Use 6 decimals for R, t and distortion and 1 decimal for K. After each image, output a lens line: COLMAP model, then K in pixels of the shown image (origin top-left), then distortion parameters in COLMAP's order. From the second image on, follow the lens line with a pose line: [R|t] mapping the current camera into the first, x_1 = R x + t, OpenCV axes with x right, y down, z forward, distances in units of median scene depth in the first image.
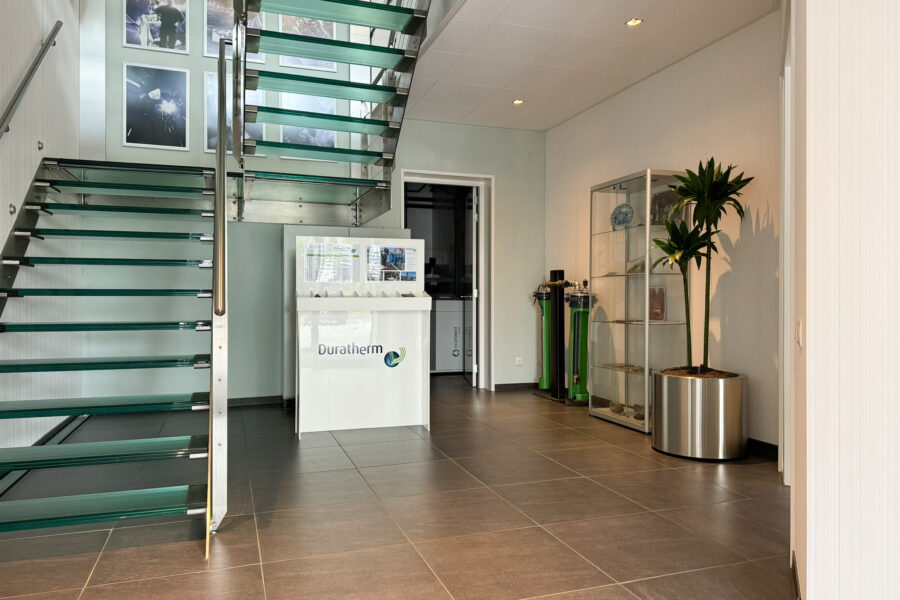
lens RADIAL K [[627.3, 0, 450.0], [0, 627.3, 300.0], [0, 0, 1]] dist [-0.001828, -0.001952]
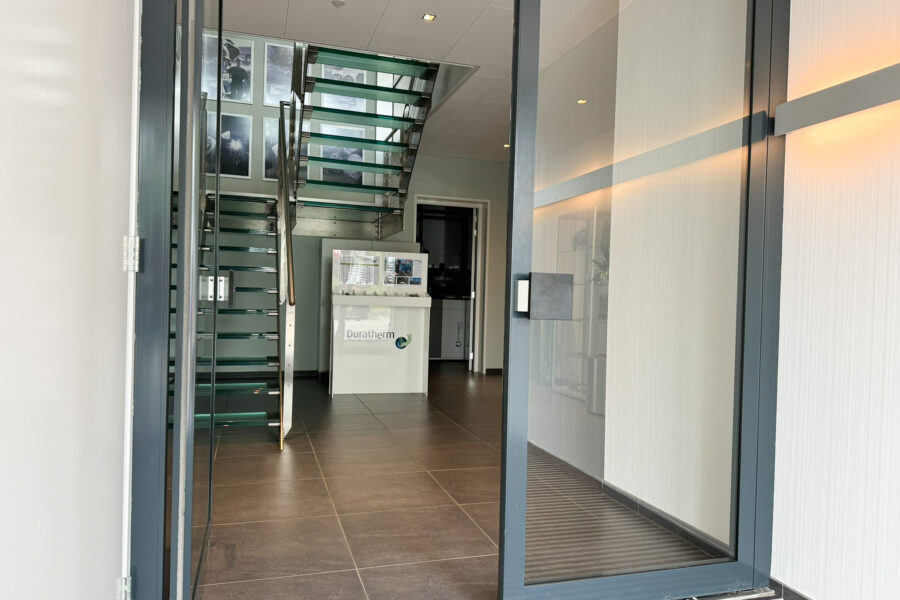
lens RADIAL K [[627.3, 0, 450.0], [0, 627.3, 300.0], [0, 0, 1]] dist [-0.001828, -0.001952]
pose [[0.999054, 0.026838, -0.034224, 0.051163], [-0.026801, 0.999640, 0.001552, -0.001620], [0.034254, -0.000633, 0.999413, -0.312501]]
